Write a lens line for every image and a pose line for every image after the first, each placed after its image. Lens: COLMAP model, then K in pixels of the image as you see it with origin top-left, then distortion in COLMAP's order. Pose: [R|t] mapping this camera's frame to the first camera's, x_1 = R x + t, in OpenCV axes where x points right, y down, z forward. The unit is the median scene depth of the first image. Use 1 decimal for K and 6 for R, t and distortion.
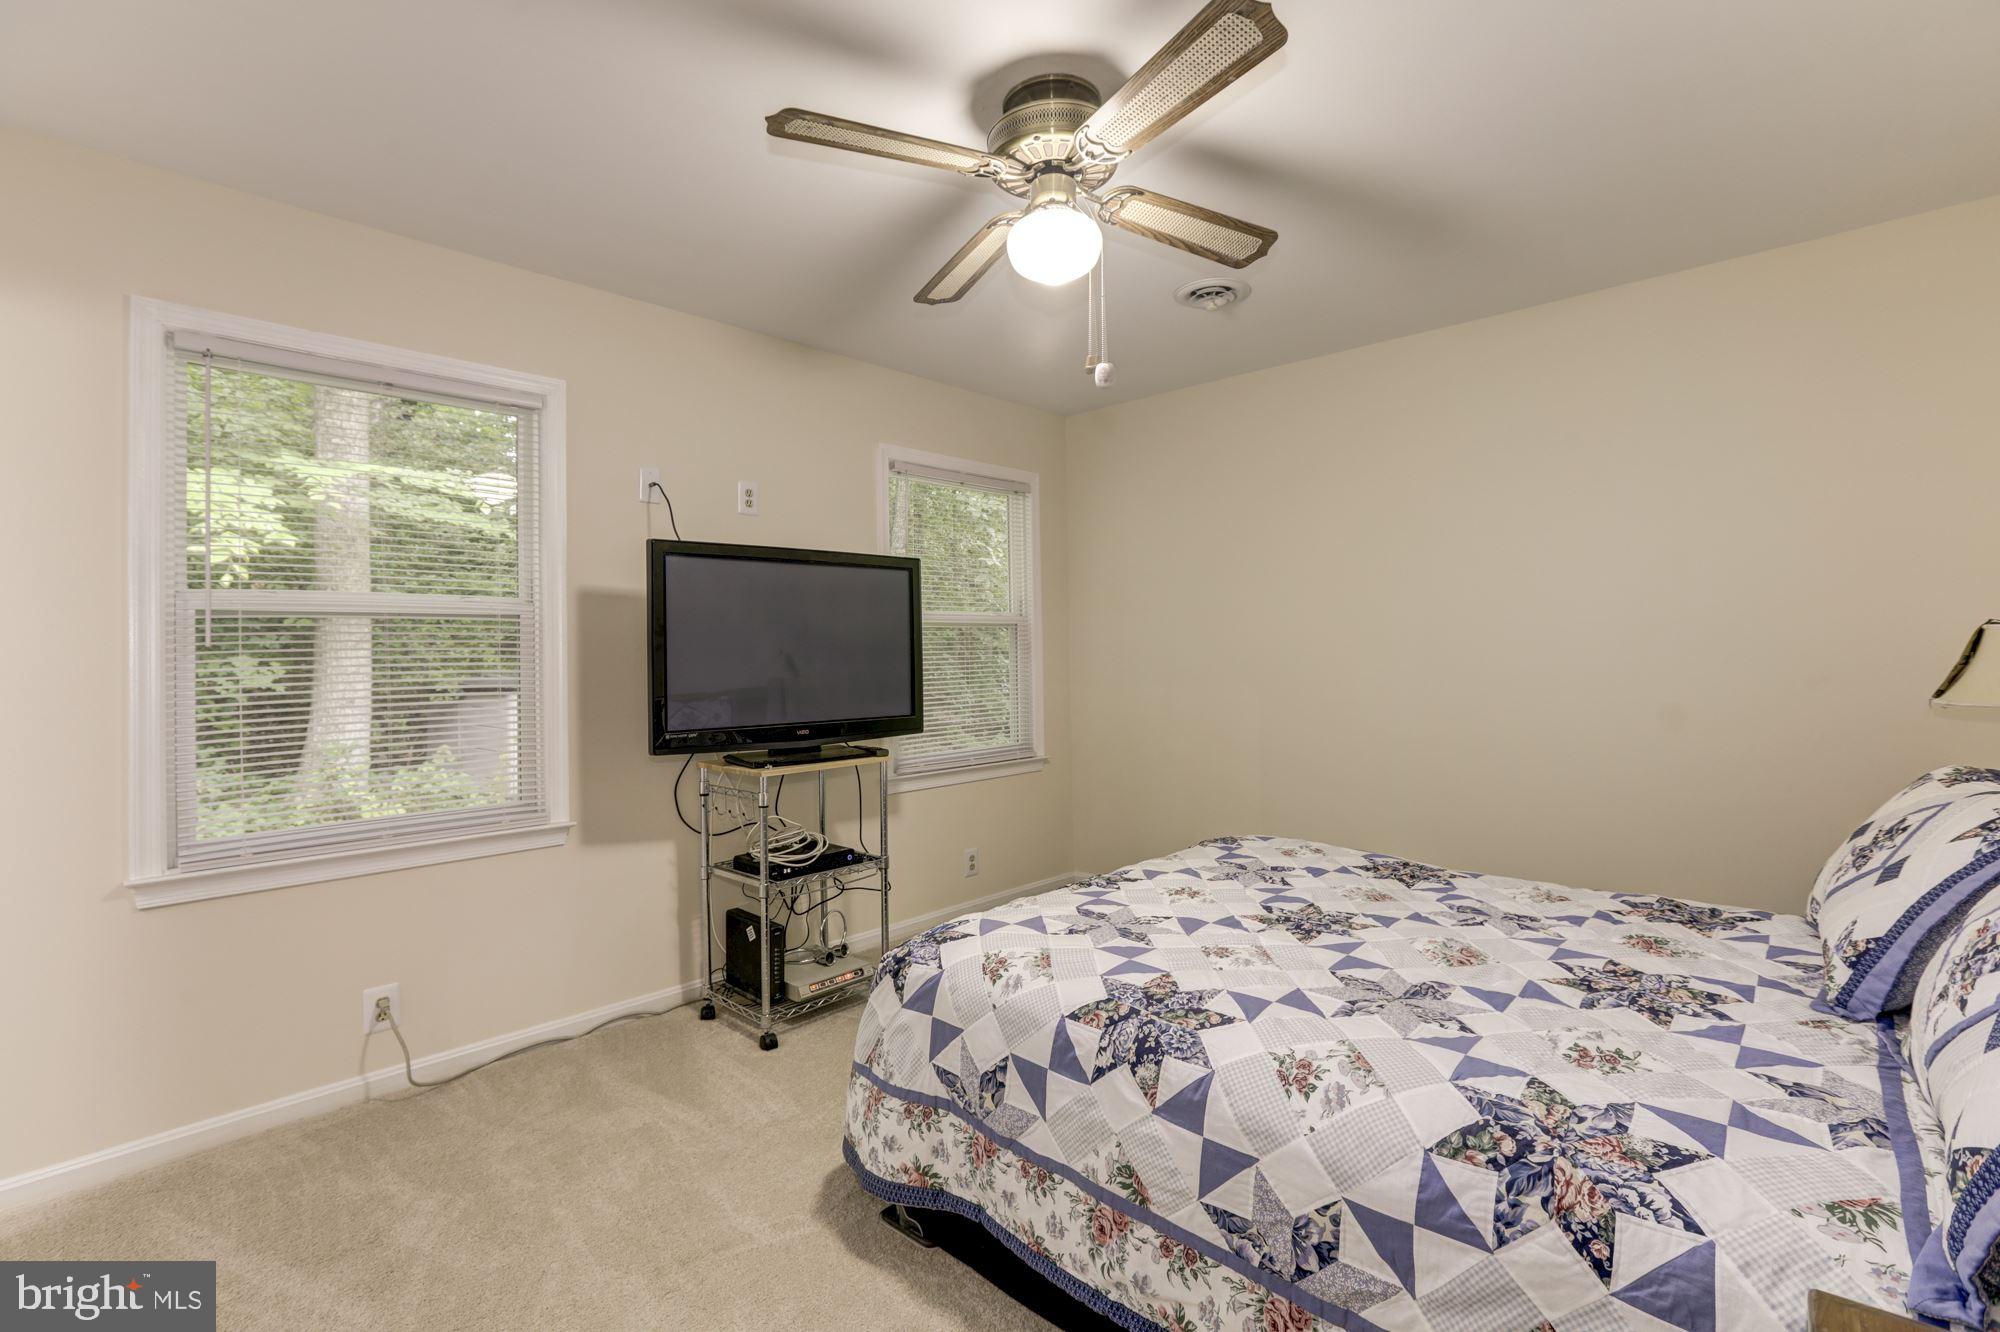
lens RADIAL K [[947.6, 0, 1000.0], [0, 947.6, 666.0], [0, 0, 1]] dist [0.032961, 0.000299]
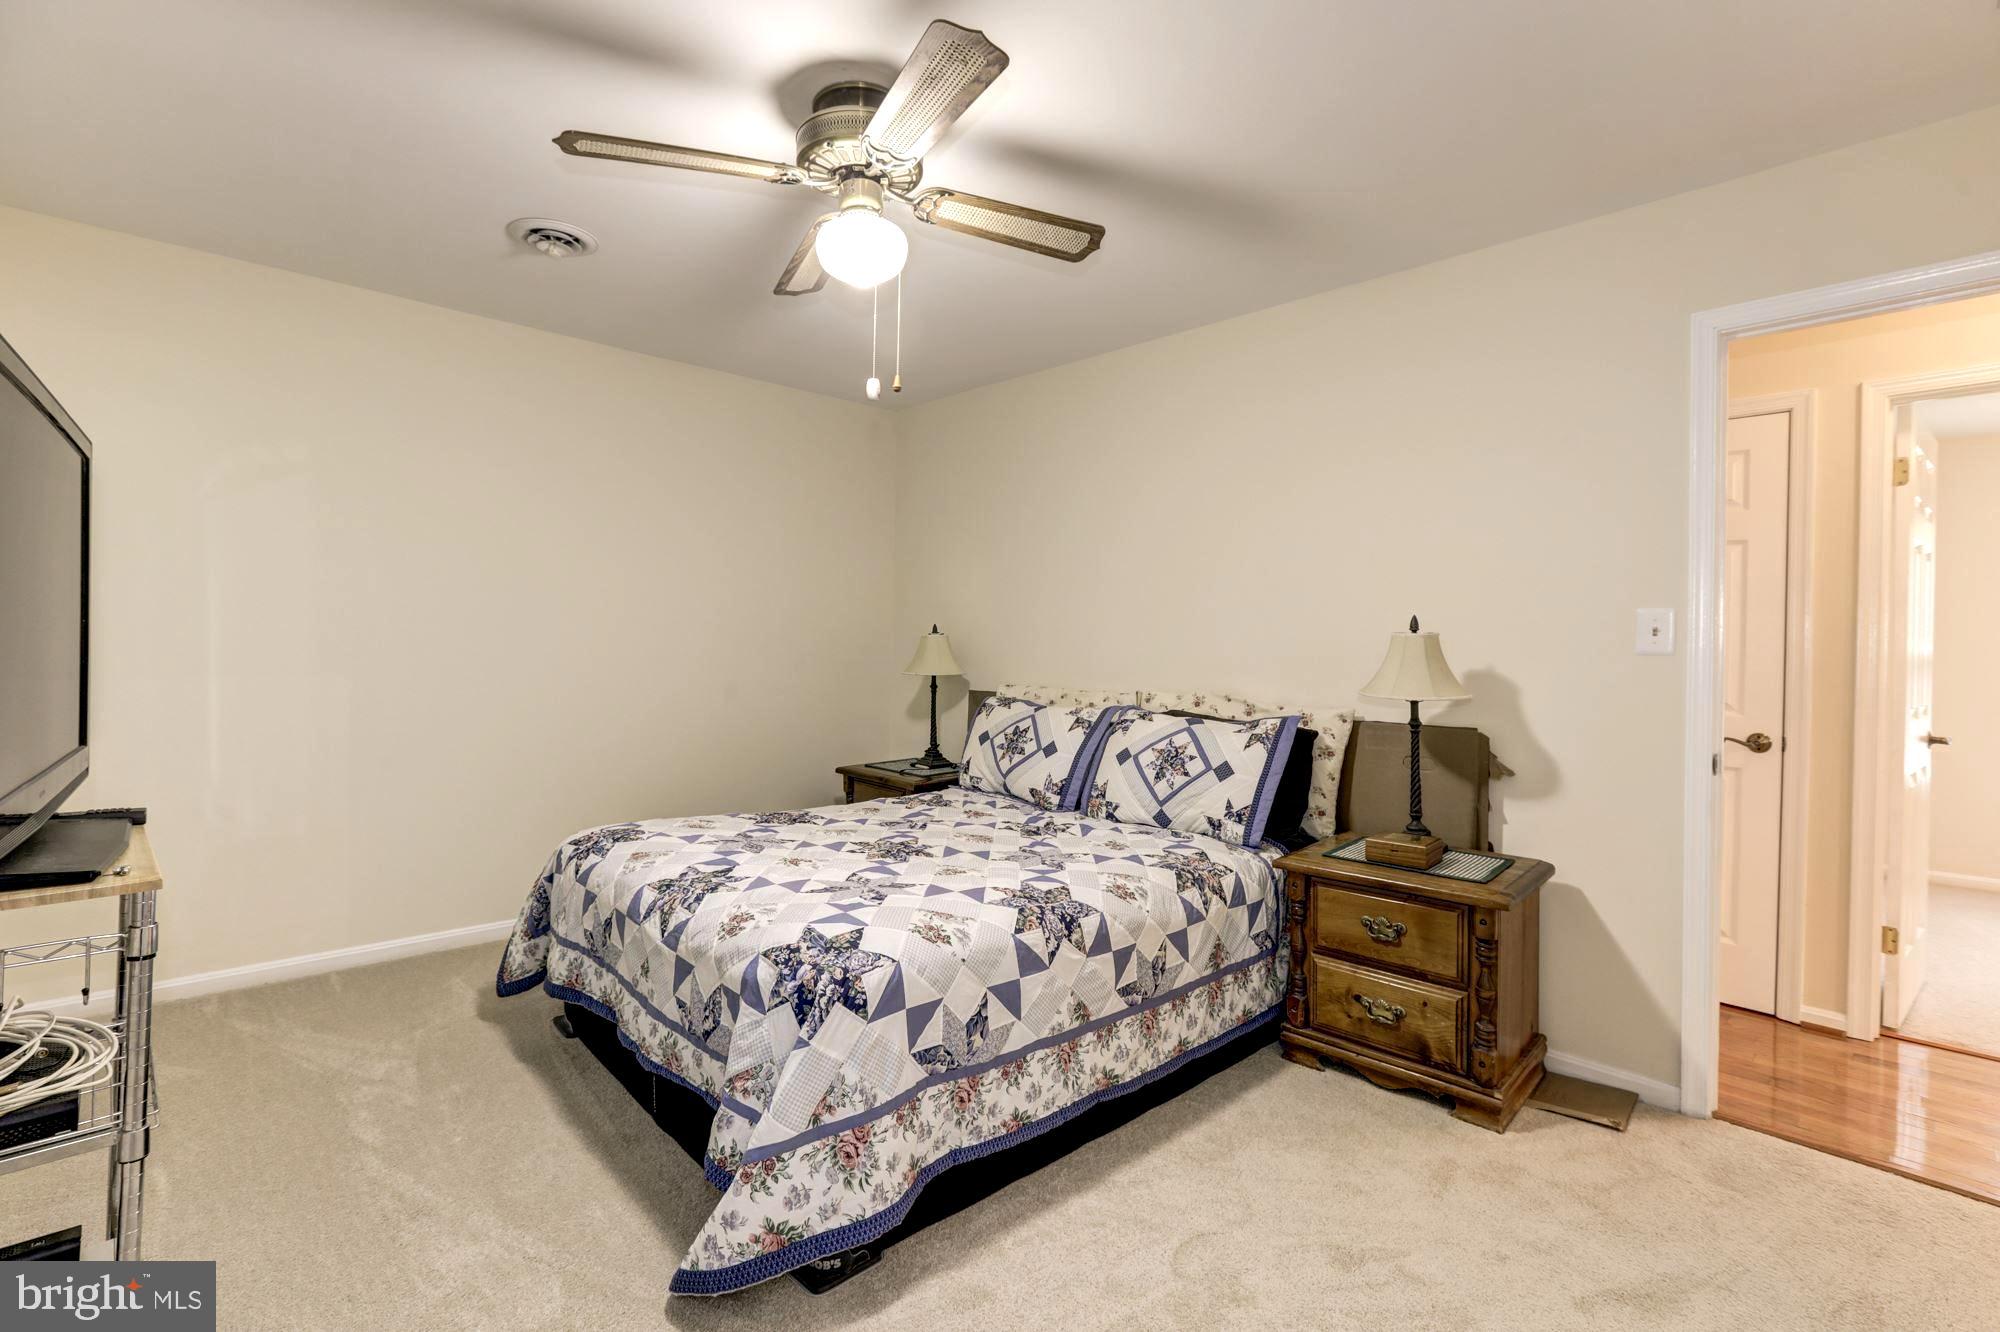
lens RADIAL K [[887.2, 0, 1000.0], [0, 887.2, 666.0], [0, 0, 1]] dist [0.001351, 0.000145]
pose [[0.041317, 0.006654, 0.999124, -1.127009], [-0.004631, 0.999968, -0.006468, 0.023275], [-0.999135, -0.004360, 0.041347, 0.994150]]
